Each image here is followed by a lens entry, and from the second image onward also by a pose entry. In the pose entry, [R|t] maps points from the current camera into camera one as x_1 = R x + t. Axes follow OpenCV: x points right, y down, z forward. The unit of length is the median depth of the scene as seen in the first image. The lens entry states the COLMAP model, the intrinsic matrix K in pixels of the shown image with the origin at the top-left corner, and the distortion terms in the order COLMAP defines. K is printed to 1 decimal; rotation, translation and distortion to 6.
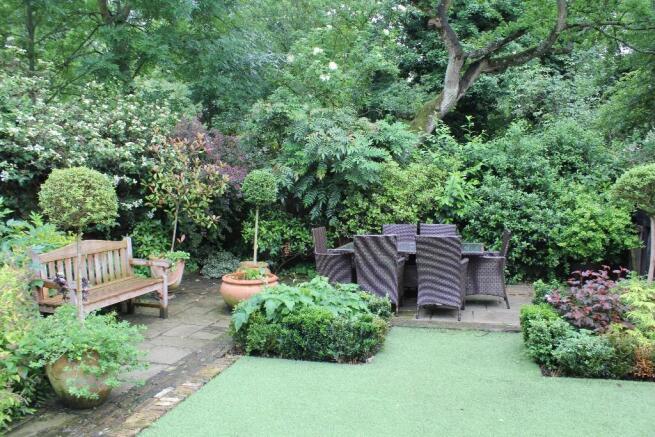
lens RADIAL K [[541.0, 0, 327.9], [0, 541.0, 221.5], [0, 0, 1]] dist [-0.140943, 0.096657]
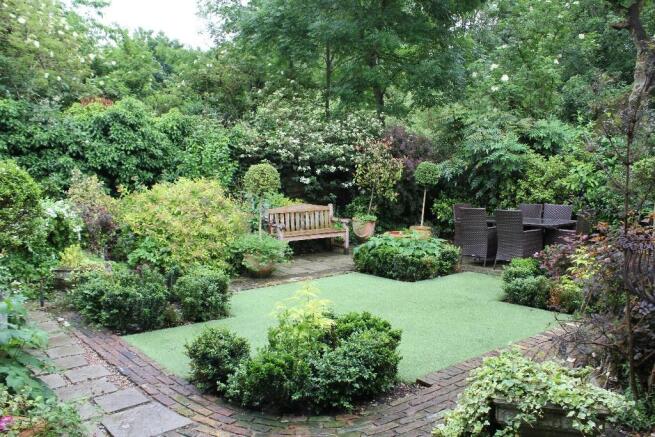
lens RADIAL K [[541.0, 0, 336.6], [0, 541.0, 218.9], [0, 0, 1]] dist [-0.140943, 0.096657]
pose [[0.806915, 0.050747, -0.588483, 0.498251], [-0.038243, 0.998701, 0.033685, 0.015277], [0.589428, -0.004676, 0.807807, -0.271752]]
